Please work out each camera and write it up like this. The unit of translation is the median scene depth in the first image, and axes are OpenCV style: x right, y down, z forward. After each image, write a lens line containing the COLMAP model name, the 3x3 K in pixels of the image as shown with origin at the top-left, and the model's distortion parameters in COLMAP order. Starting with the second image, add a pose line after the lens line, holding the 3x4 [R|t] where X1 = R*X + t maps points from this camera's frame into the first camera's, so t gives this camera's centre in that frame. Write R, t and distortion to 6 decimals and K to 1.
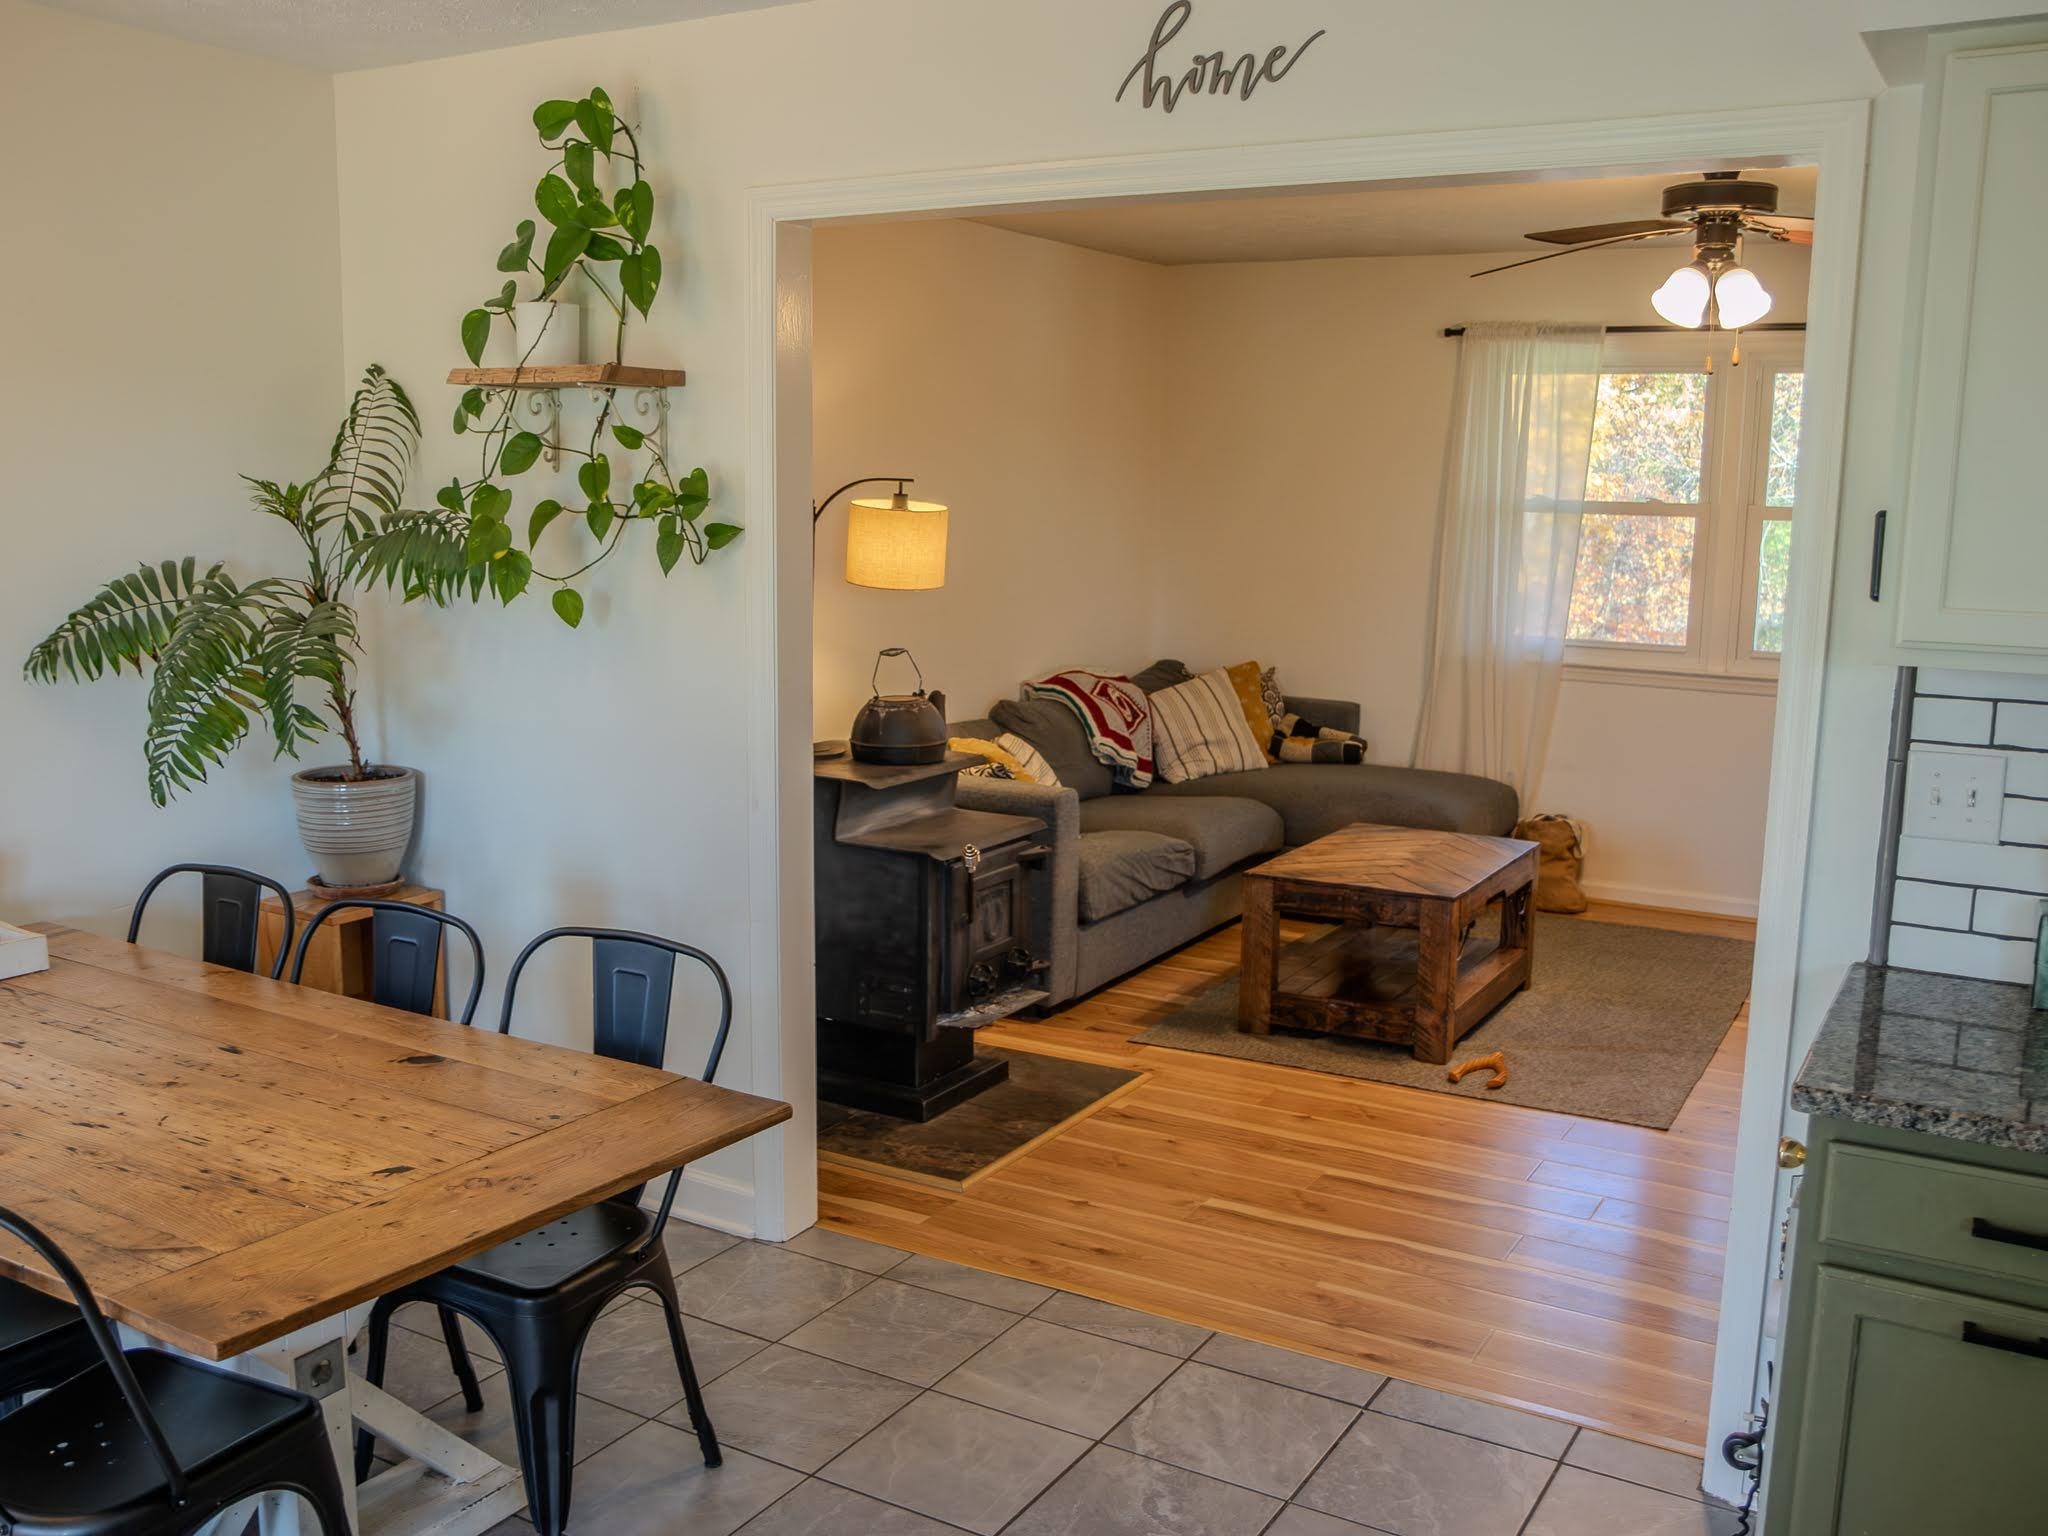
lens RADIAL K [[1833.4, 0, 1021.5], [0, 1833.4, 799.0], [0, 0, 1]] dist [-0.101213, 0.098592]
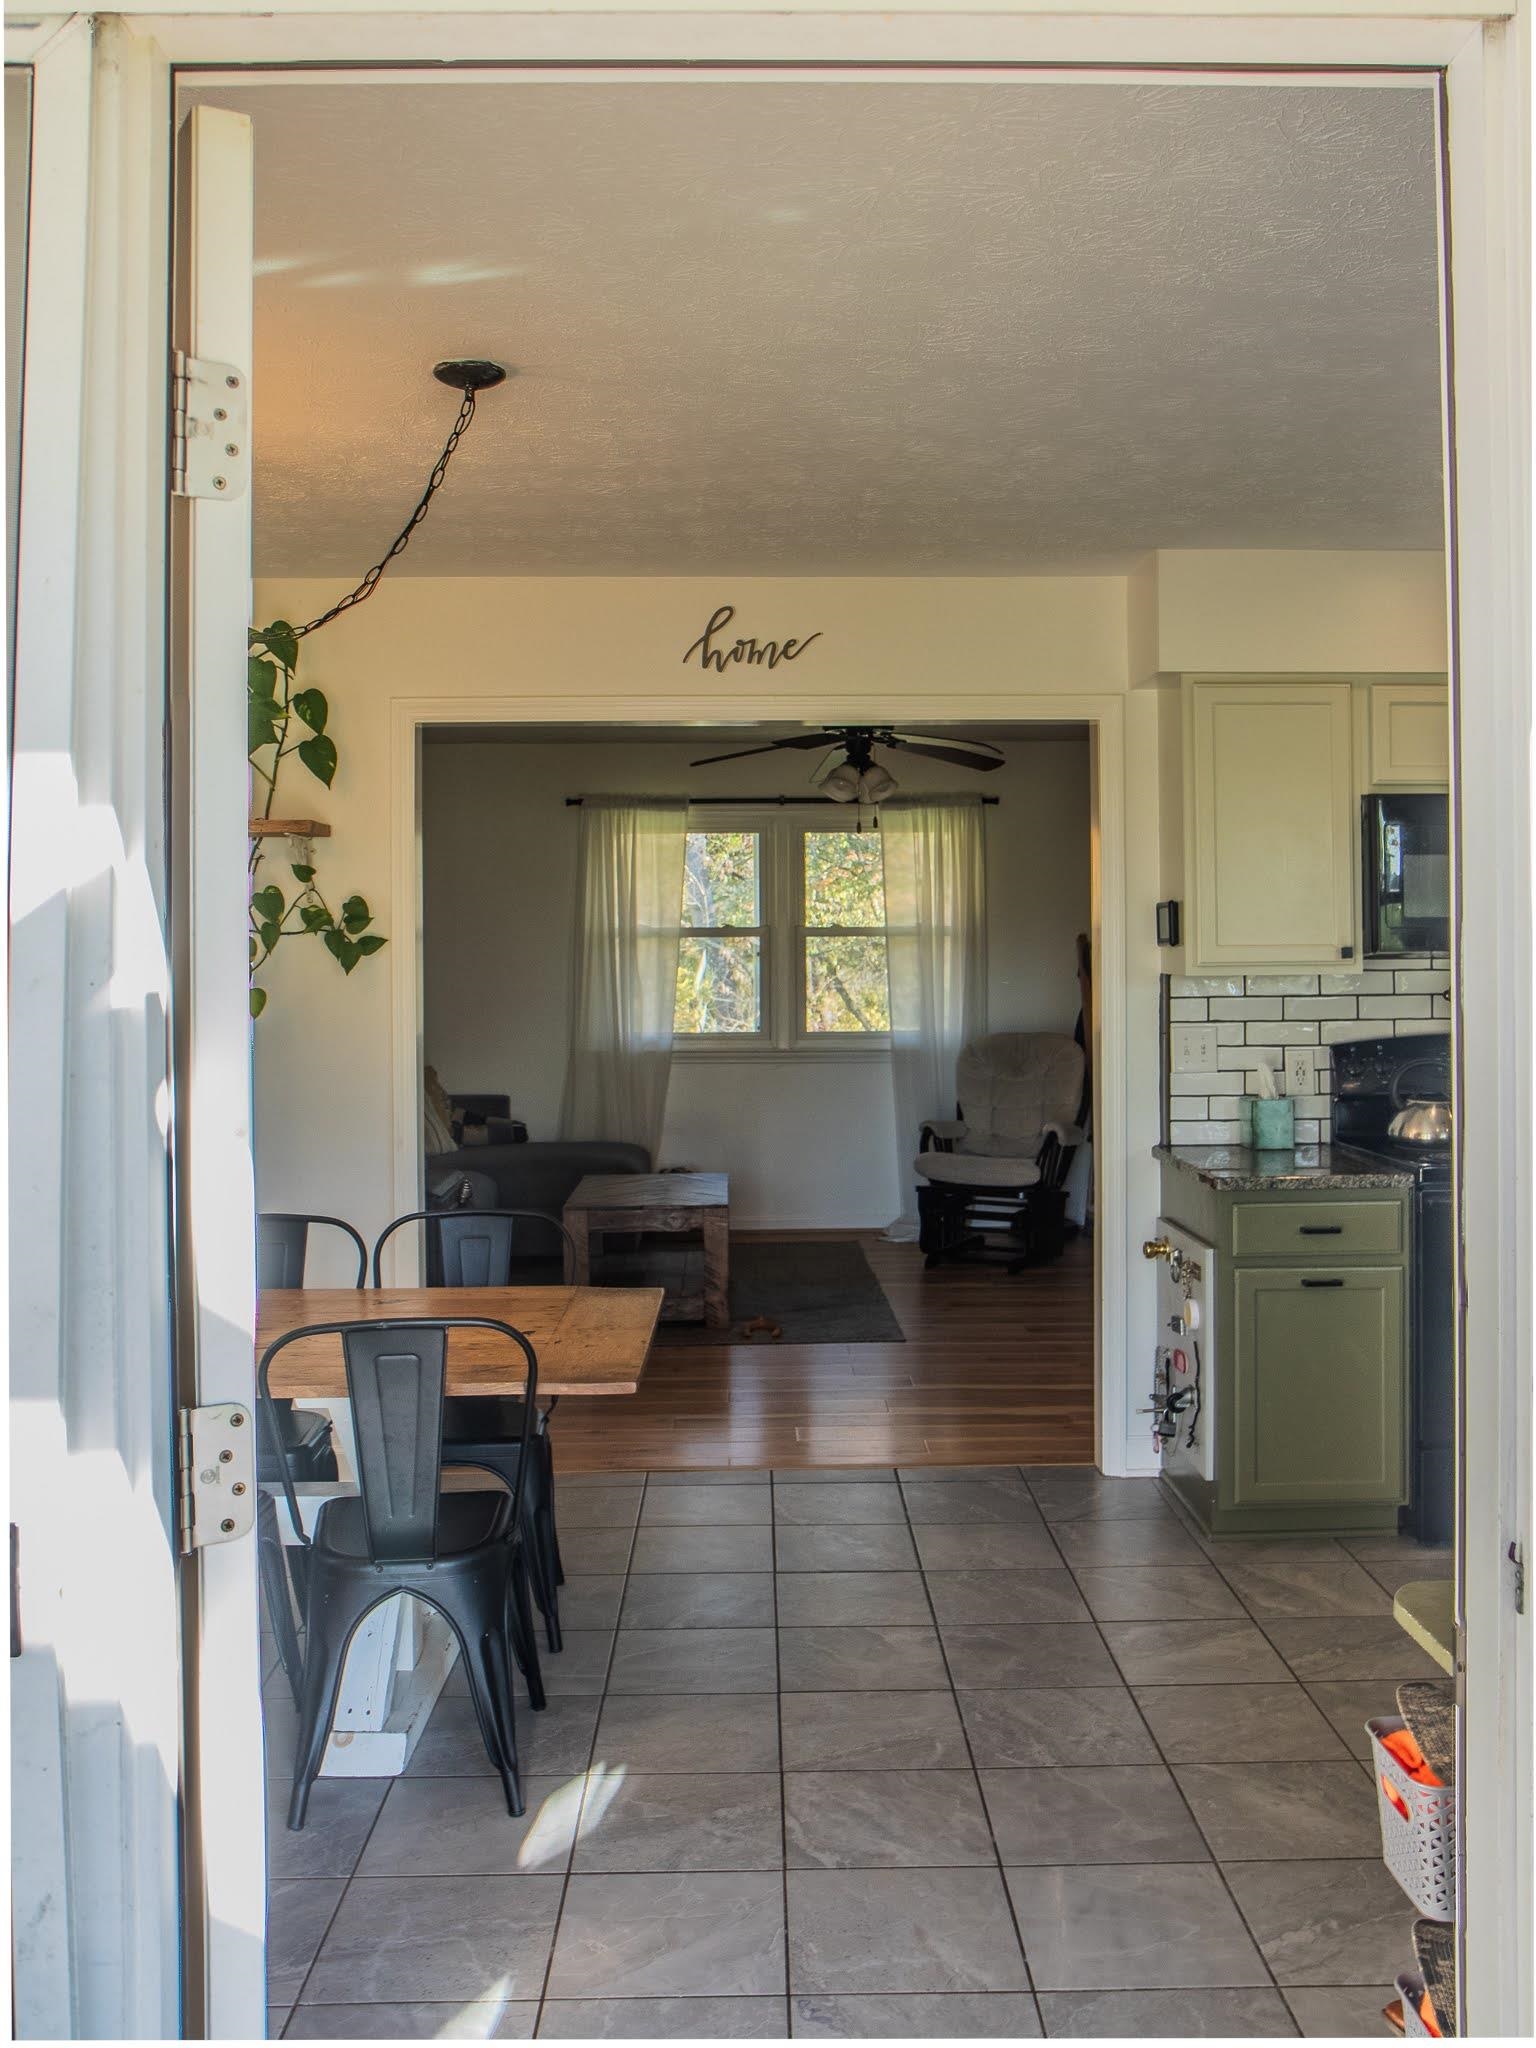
lens RADIAL K [[1833.4, 0, 772.5], [0, 1833.4, 918.1], [0, 0, 1]] dist [-0.101213, 0.098592]
pose [[0.852678, -0.014729, 0.522229, -0.615718], [0.110631, 0.982024, -0.152937, 0.076566], [-0.510589, 0.188181, 0.838980, -0.296322]]
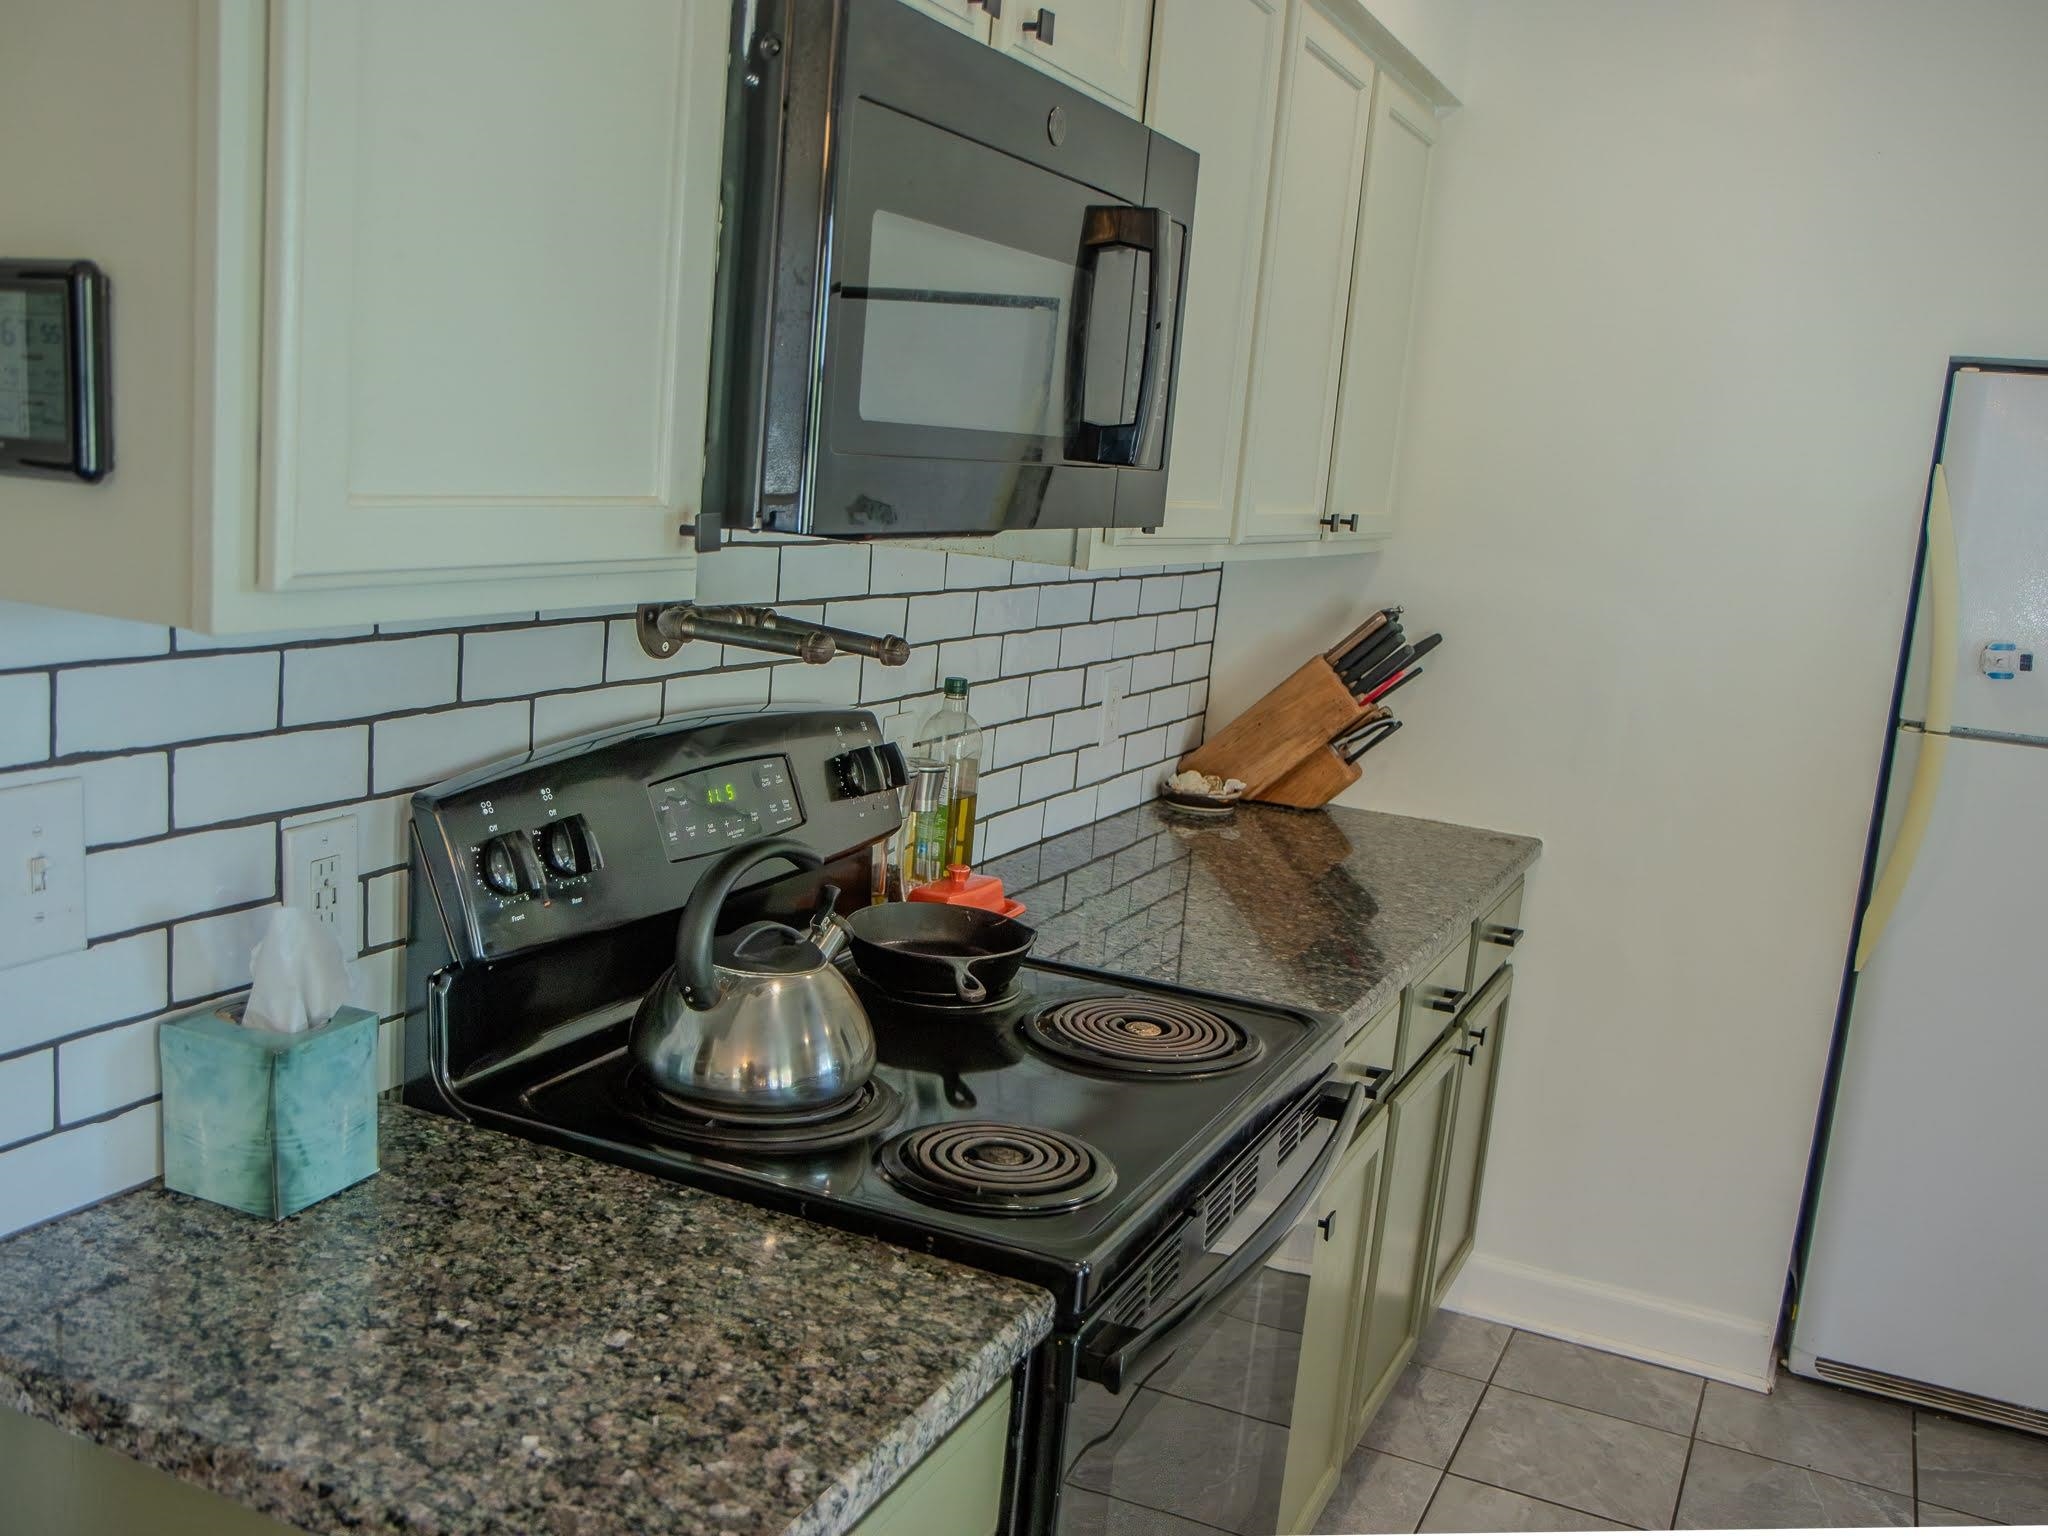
lens RADIAL K [[1833.4, 0, 1021.5], [0, 1833.4, 799.0], [0, 0, 1]] dist [-0.101213, 0.098592]
pose [[-0.082950, -0.211352, 0.973884, 0.028166], [0.084170, 0.972274, 0.218172, -0.072891], [-0.992993, 0.100070, -0.062861, 0.539886]]
